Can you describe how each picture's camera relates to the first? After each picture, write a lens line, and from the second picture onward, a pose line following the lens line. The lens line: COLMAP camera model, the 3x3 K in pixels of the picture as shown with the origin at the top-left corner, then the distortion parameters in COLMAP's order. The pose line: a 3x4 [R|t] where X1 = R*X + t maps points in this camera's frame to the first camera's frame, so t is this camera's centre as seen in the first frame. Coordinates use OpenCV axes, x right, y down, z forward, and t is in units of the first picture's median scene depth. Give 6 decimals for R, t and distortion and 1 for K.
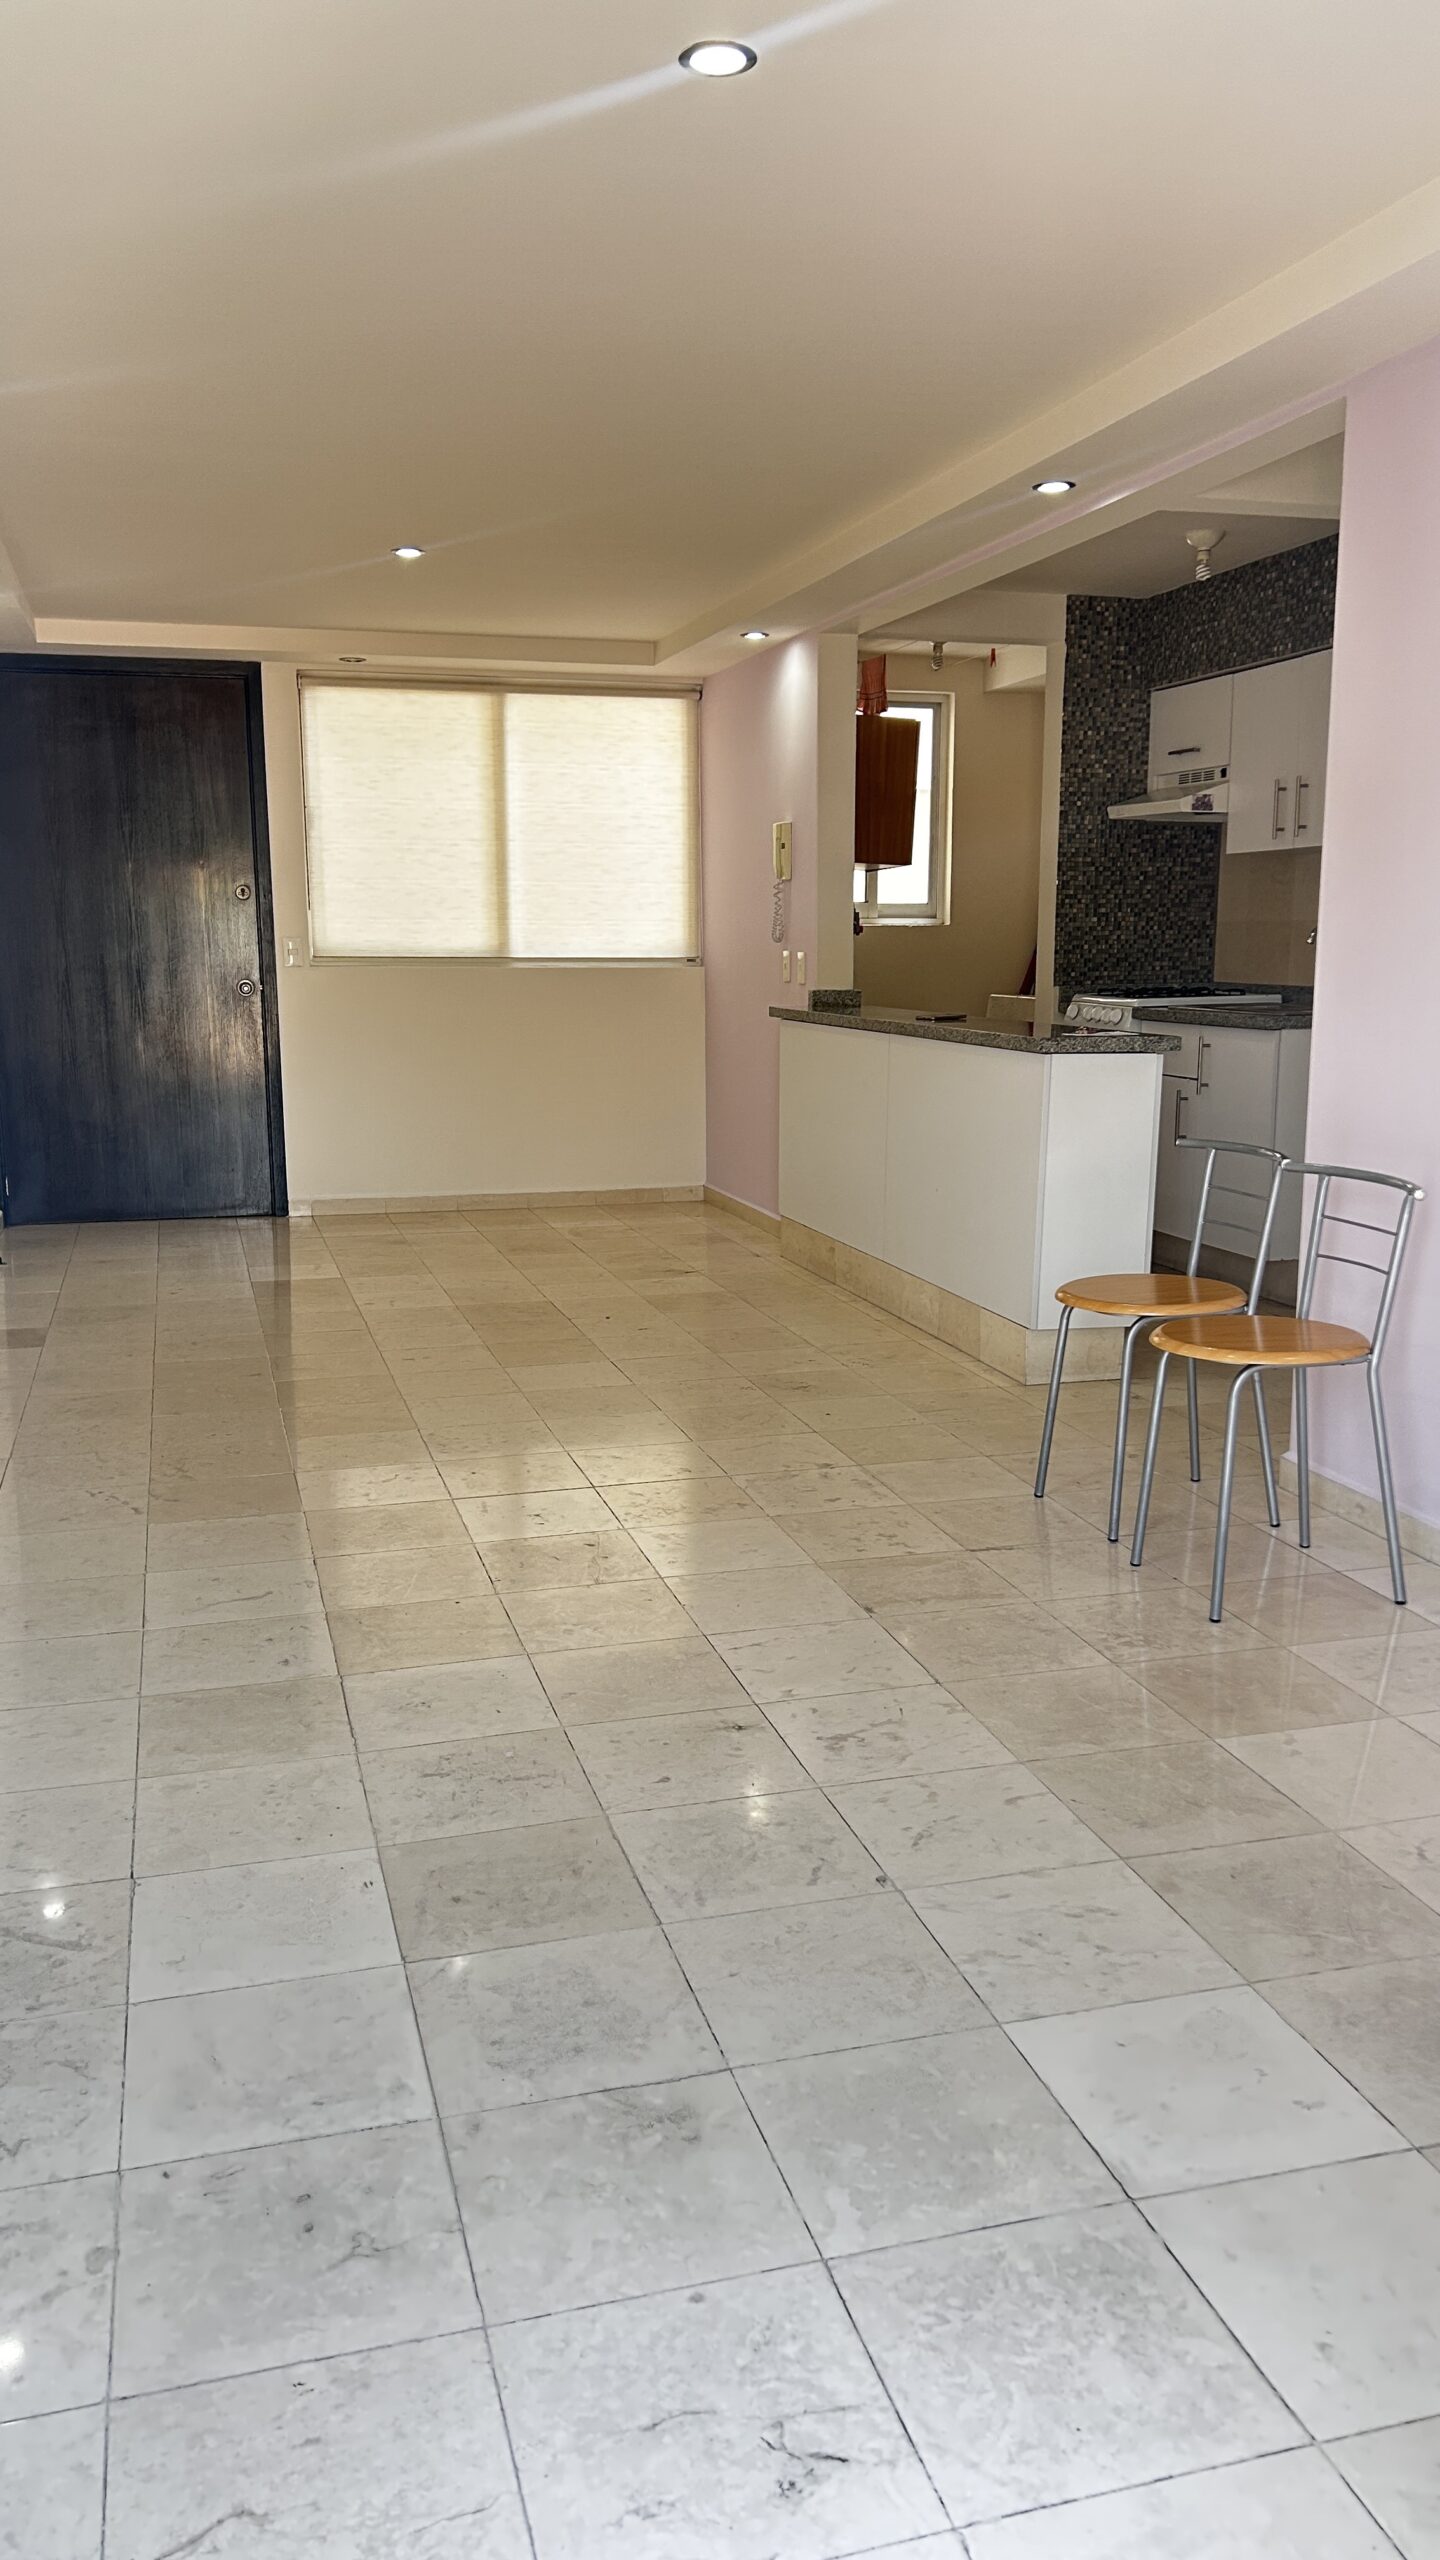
lens RADIAL K [[1941.7, 0, 715.7], [0, 1941.7, 1277.1], [0, 0, 1]] dist [-0.004664, -0.001250]
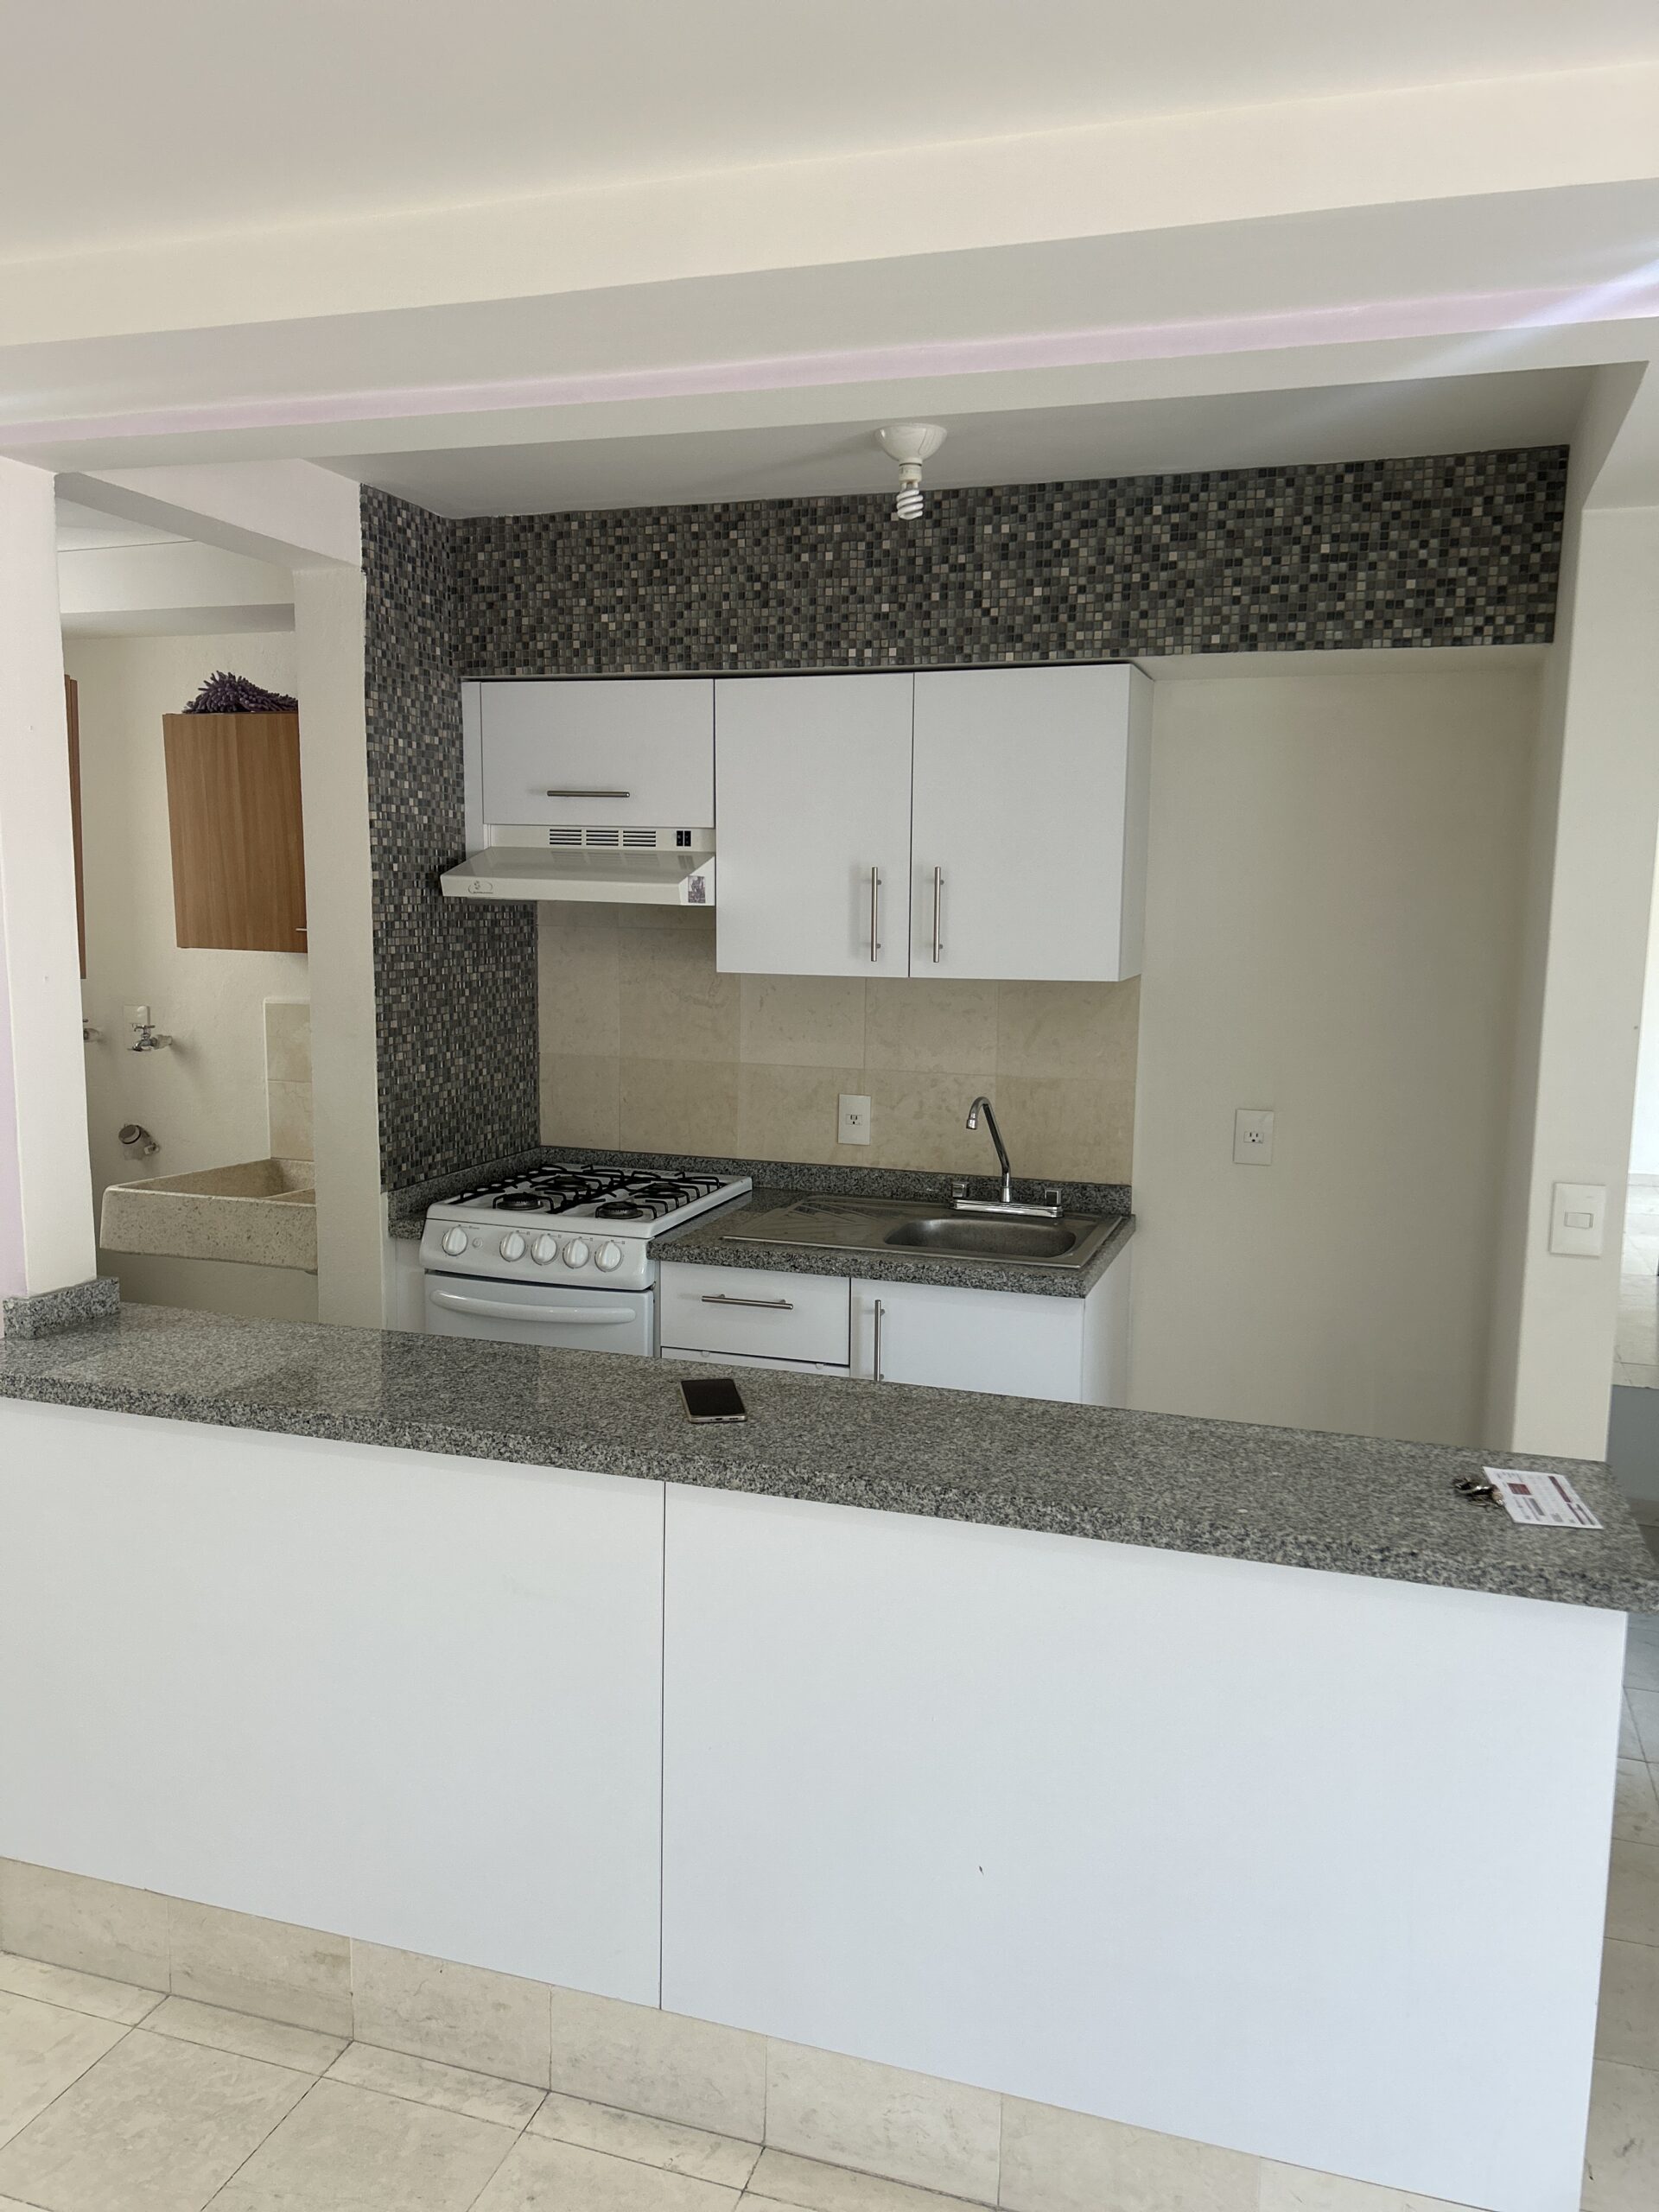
lens RADIAL K [[1681.9, 0, 825.9], [0, 1681.9, 1127.1], [0, 0, 1]] dist [0.064425, -0.000737]
pose [[0.561160, -0.099514, 0.821703, -0.152159], [0.129133, 0.991116, 0.031844, -0.171948], [-0.817572, 0.088239, 0.569025, 0.637634]]
